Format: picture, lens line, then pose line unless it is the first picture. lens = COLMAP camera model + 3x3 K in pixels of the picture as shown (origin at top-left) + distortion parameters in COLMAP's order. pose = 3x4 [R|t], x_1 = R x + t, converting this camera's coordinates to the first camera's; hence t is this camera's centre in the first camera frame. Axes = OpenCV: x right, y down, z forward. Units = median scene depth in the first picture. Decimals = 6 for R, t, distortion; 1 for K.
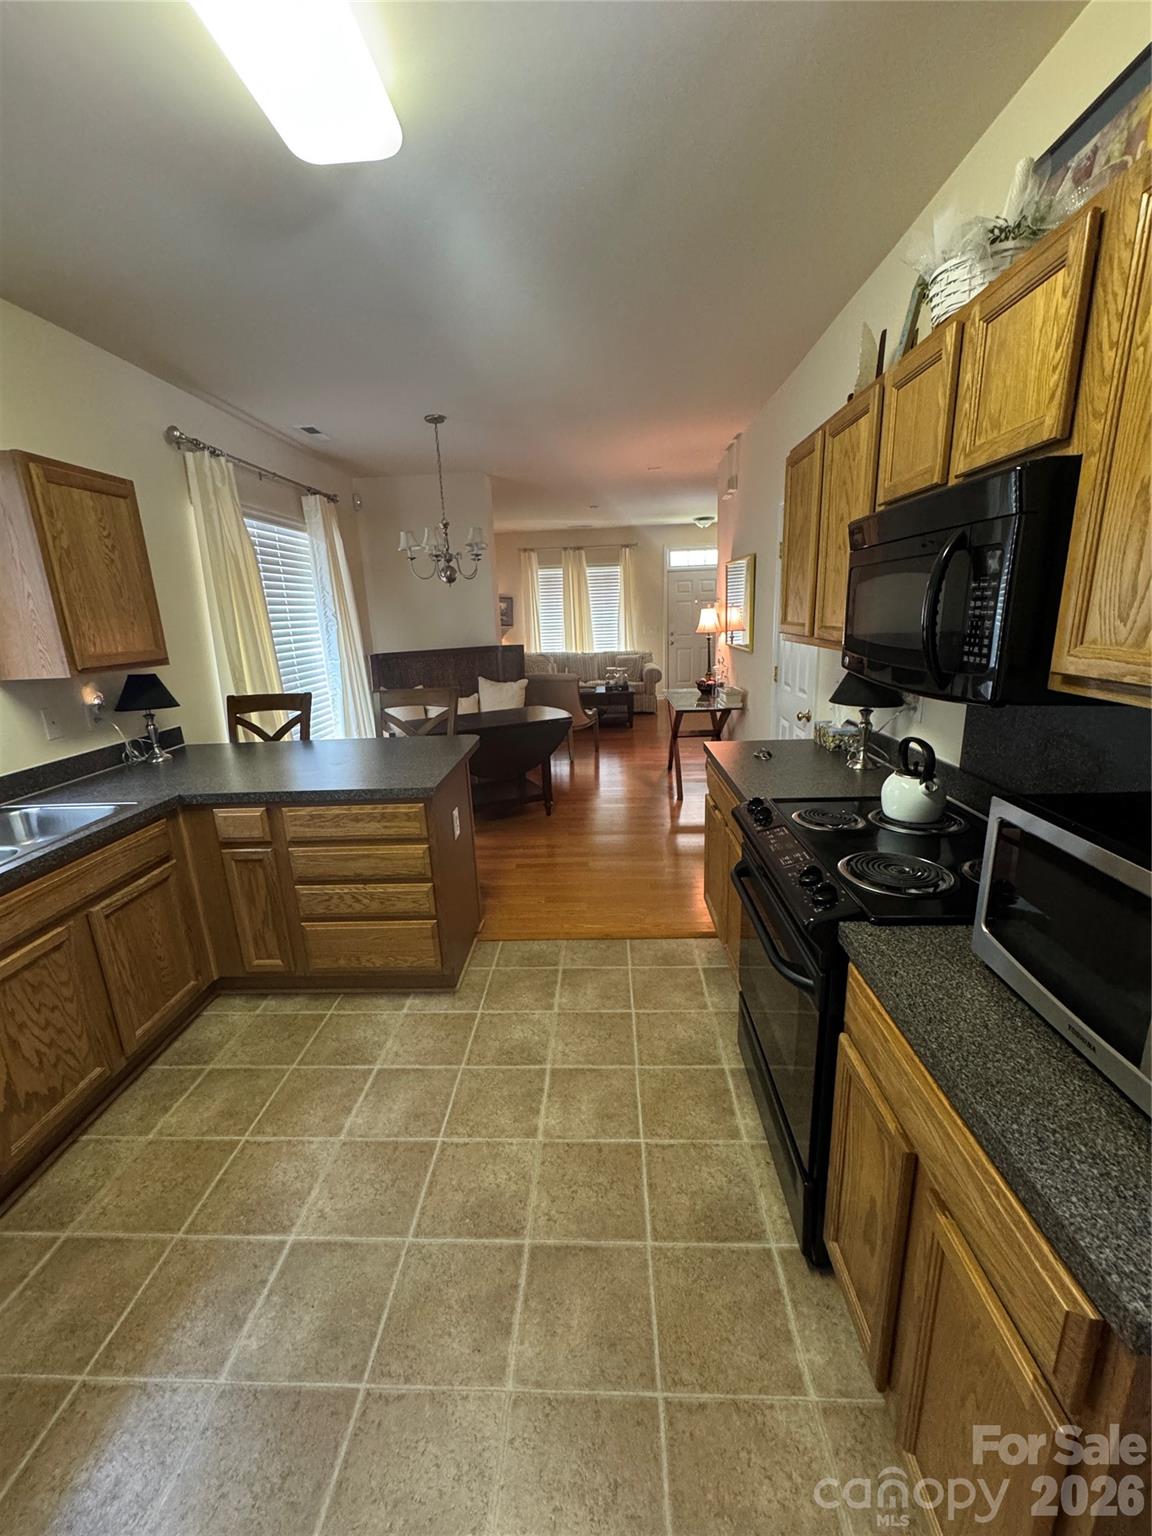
lens RADIAL K [[615.6, 0, 578.8], [0, 615.6, 766.2], [0, 0, 1]] dist [-0.001762, 0.000215]
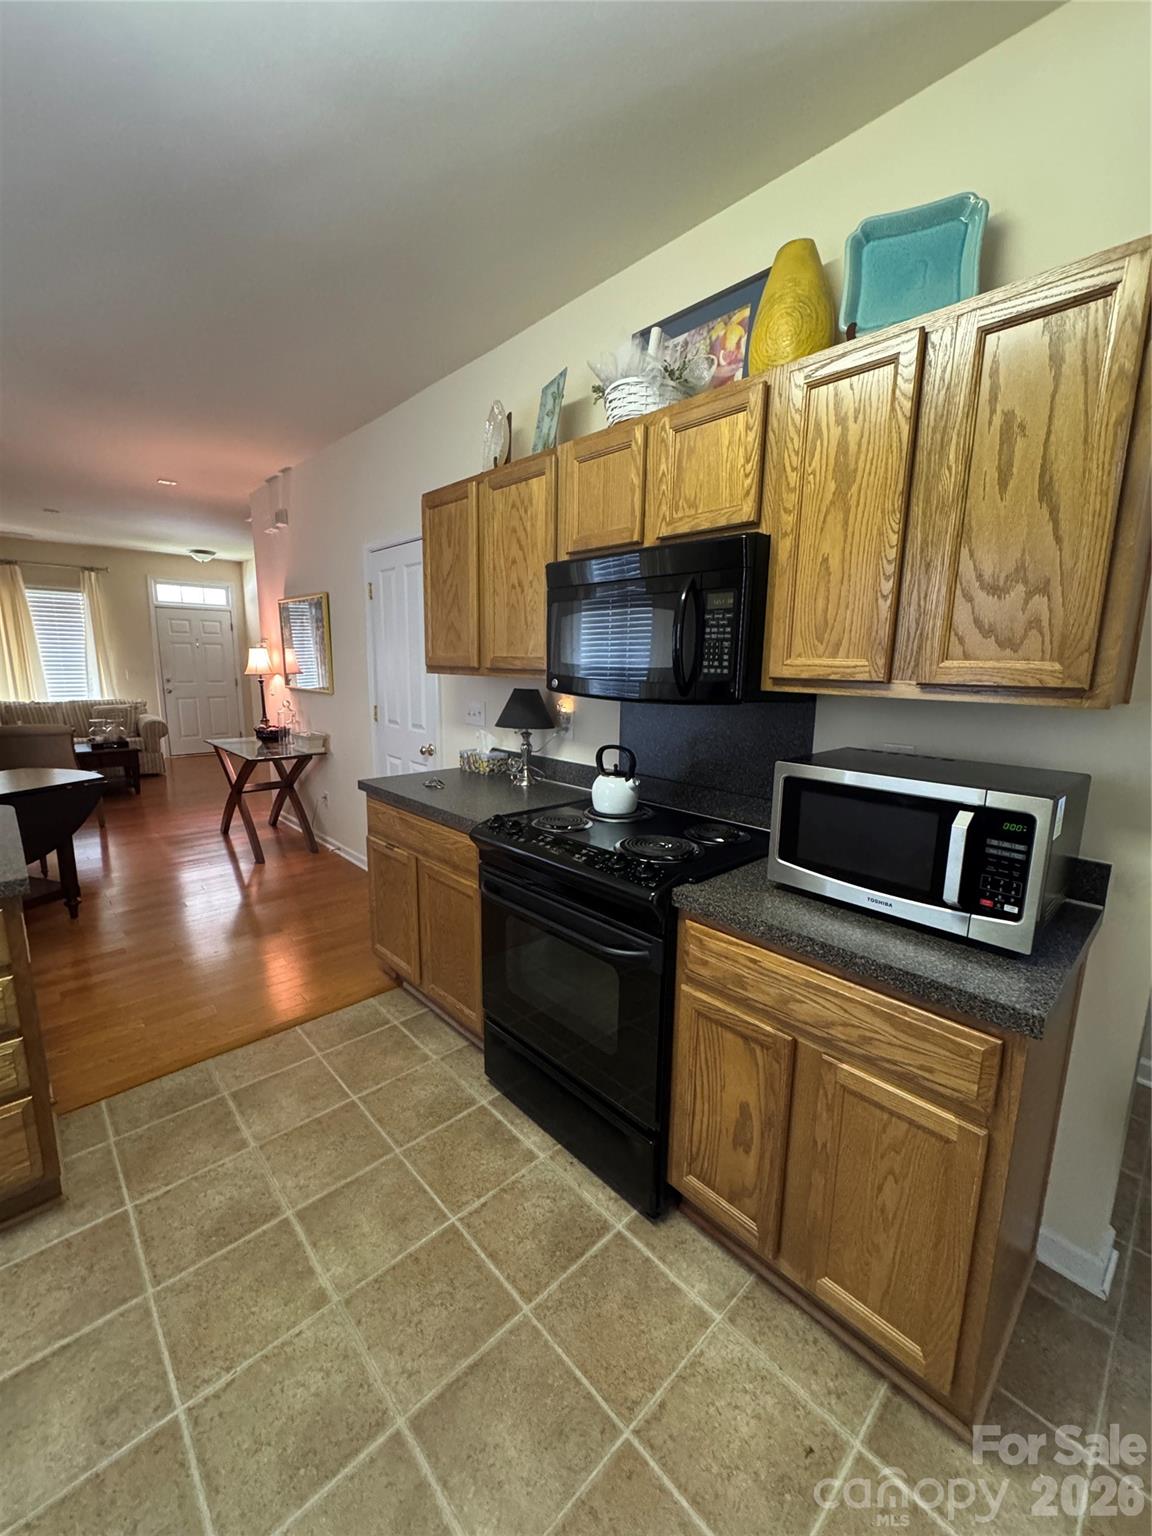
lens RADIAL K [[615.6, 0, 575.7], [0, 615.6, 766.9], [0, 0, 1]] dist [-0.001762, 0.000215]
pose [[0.695365, -0.073332, 0.714906, -0.352589], [0.137448, 0.989987, -0.032141, 0.024077], [-0.705390, 0.120612, 0.698482, 0.188519]]
